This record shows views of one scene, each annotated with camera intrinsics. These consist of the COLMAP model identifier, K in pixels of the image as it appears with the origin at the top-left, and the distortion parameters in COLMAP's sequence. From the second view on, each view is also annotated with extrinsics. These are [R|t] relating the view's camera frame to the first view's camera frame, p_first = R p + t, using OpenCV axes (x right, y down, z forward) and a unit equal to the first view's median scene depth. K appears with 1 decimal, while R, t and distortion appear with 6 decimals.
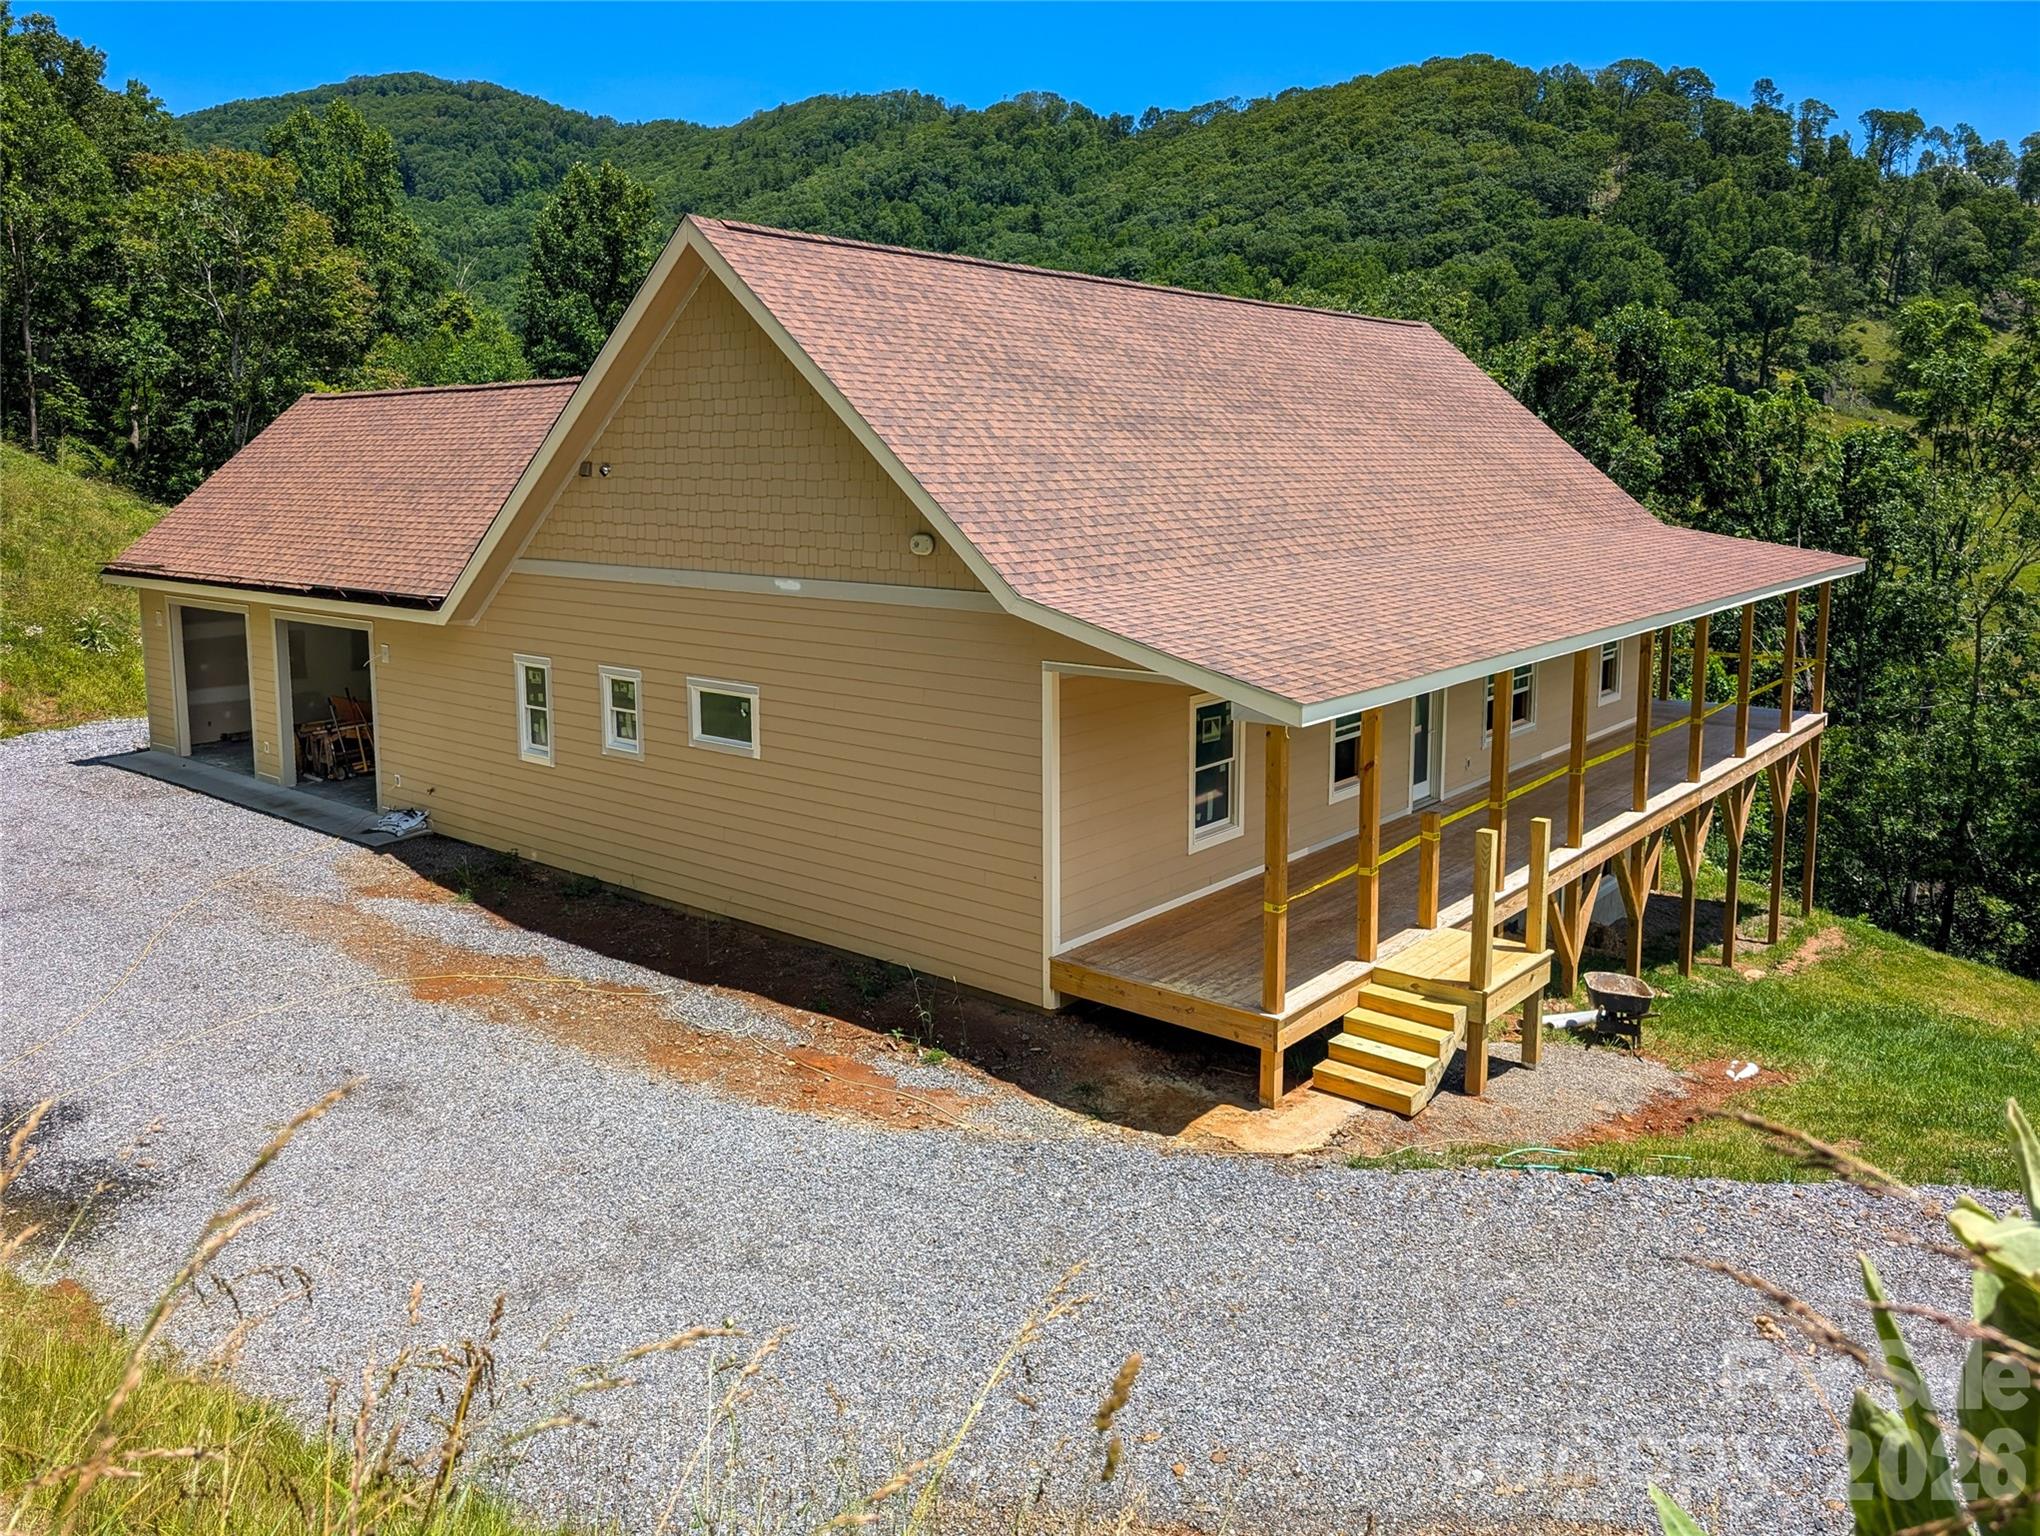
lens RADIAL K [[1486.9, 0, 981.7], [0, 1486.9, 729.5], [0, 0, 1]] dist [0.018687, -0.014601]
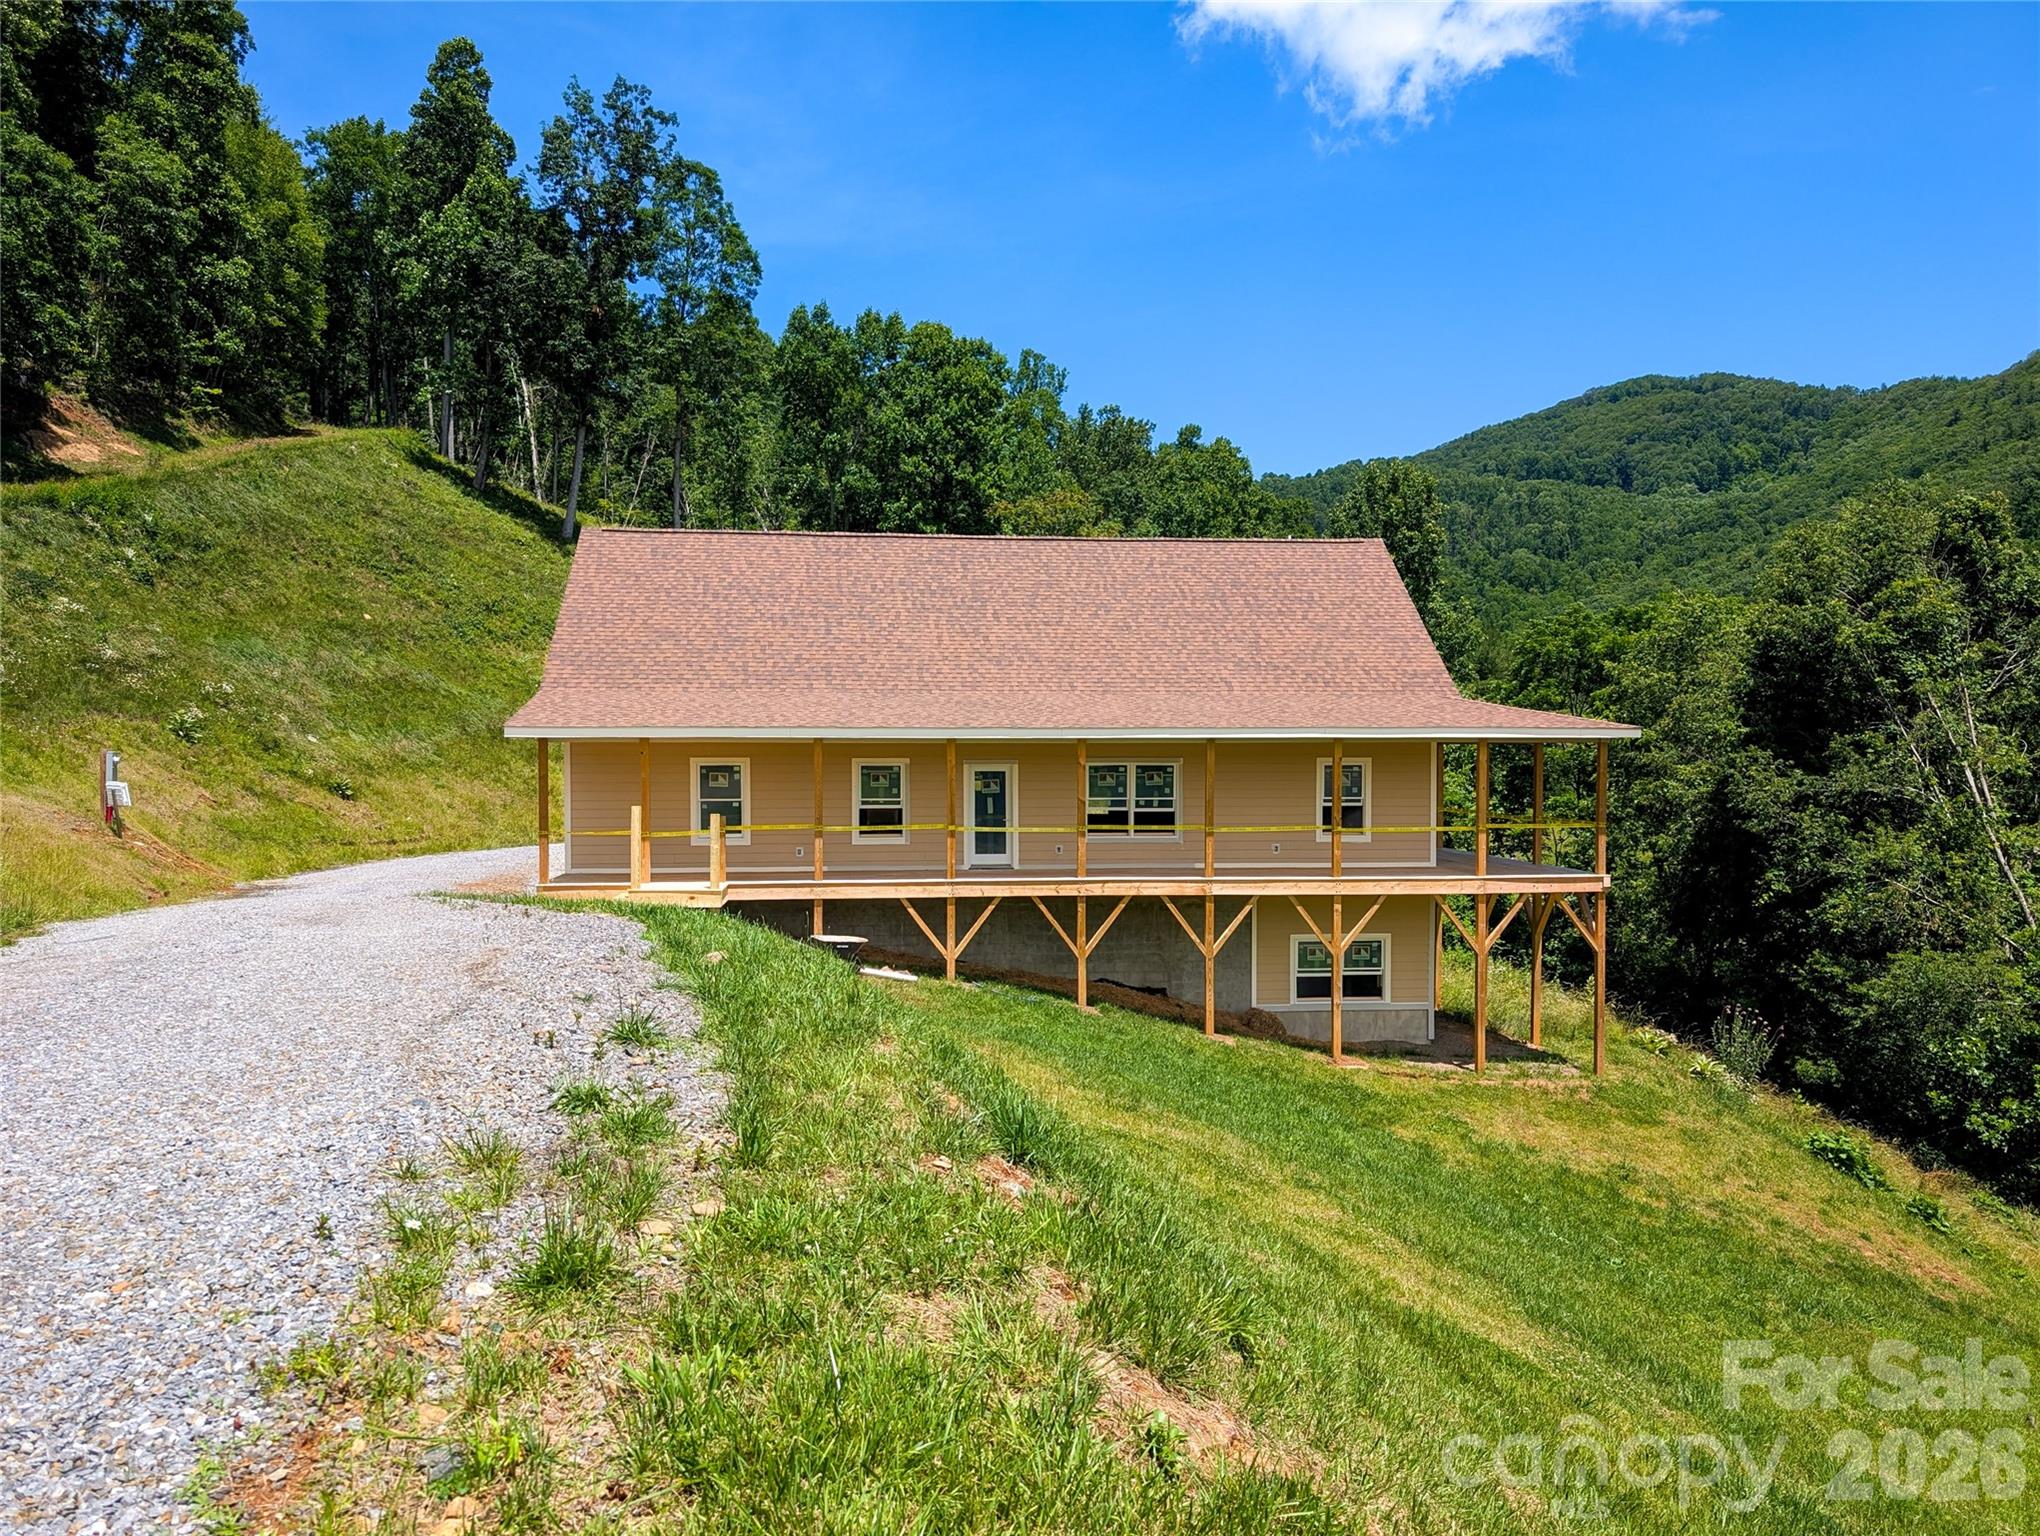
lens RADIAL K [[1486.9, 0, 1031.2], [0, 1486.9, 859.7], [0, 0, 1]] dist [0.018687, -0.014601]
pose [[0.726291, 0.057921, -0.684943, 1.509555], [-0.128575, 0.990304, -0.052594, 0.129230], [0.675256, 0.126266, 0.726696, -0.045087]]
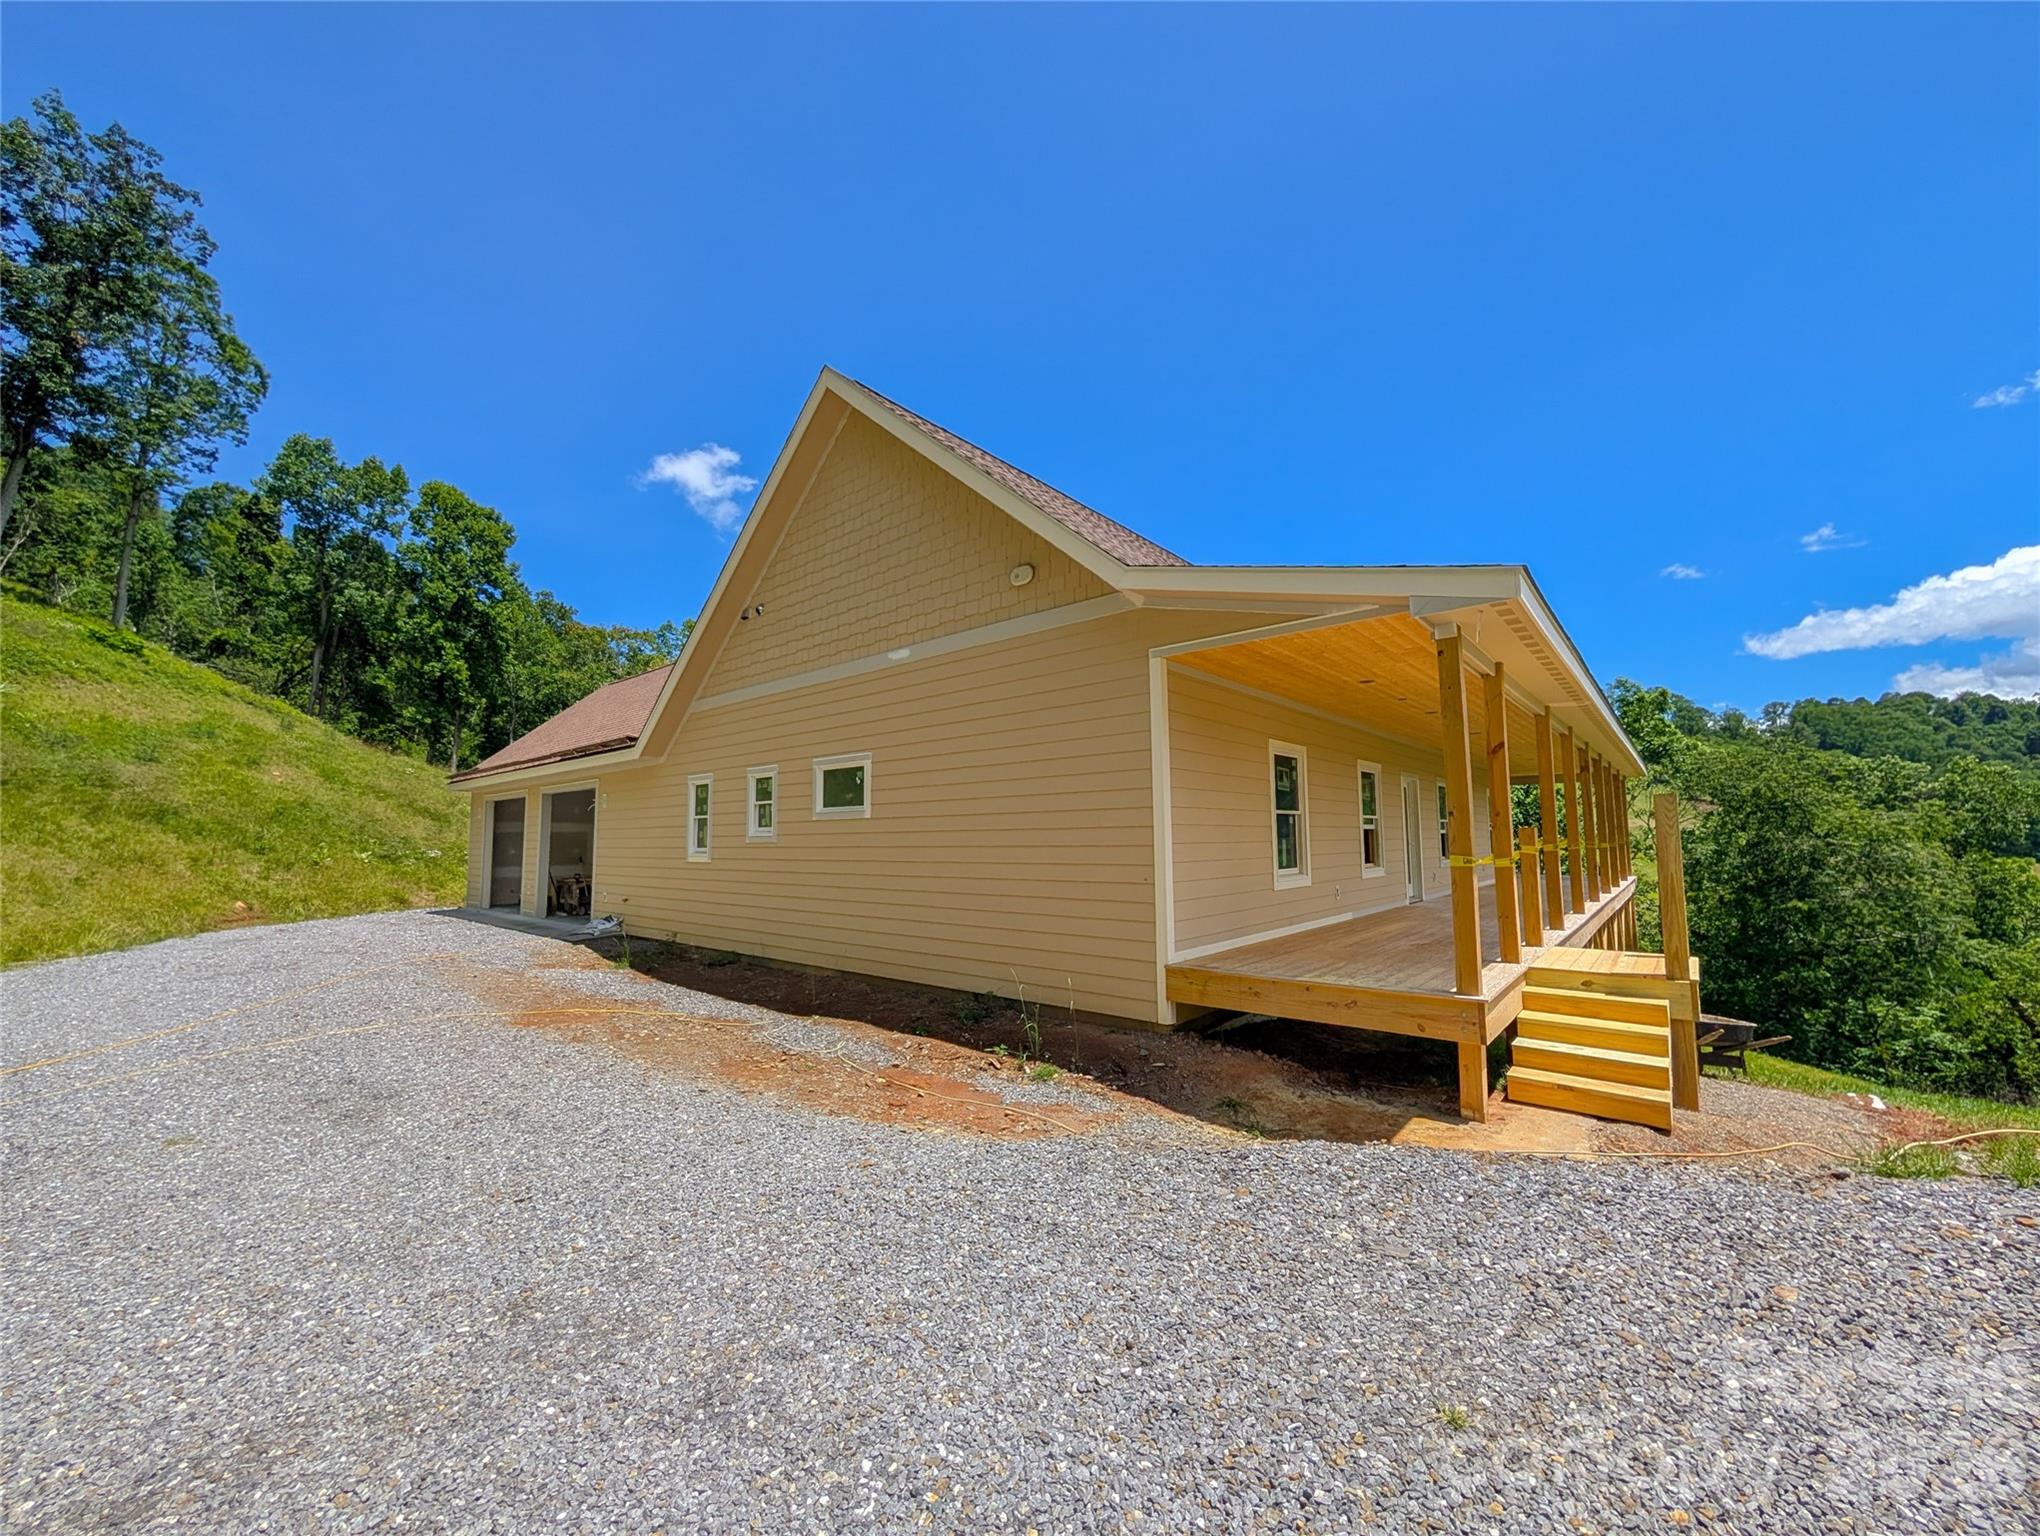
lens RADIAL K [[776.4, 0, 1013.3], [0, 776.4, 792.9], [0, 0, 1]] dist [-0.003441, 0.000739]
pose [[0.999968, -0.004936, -0.006277, -0.035670], [0.003297, 0.971130, -0.238526, 0.130621], [0.007273, 0.238498, 0.971116, 0.400190]]
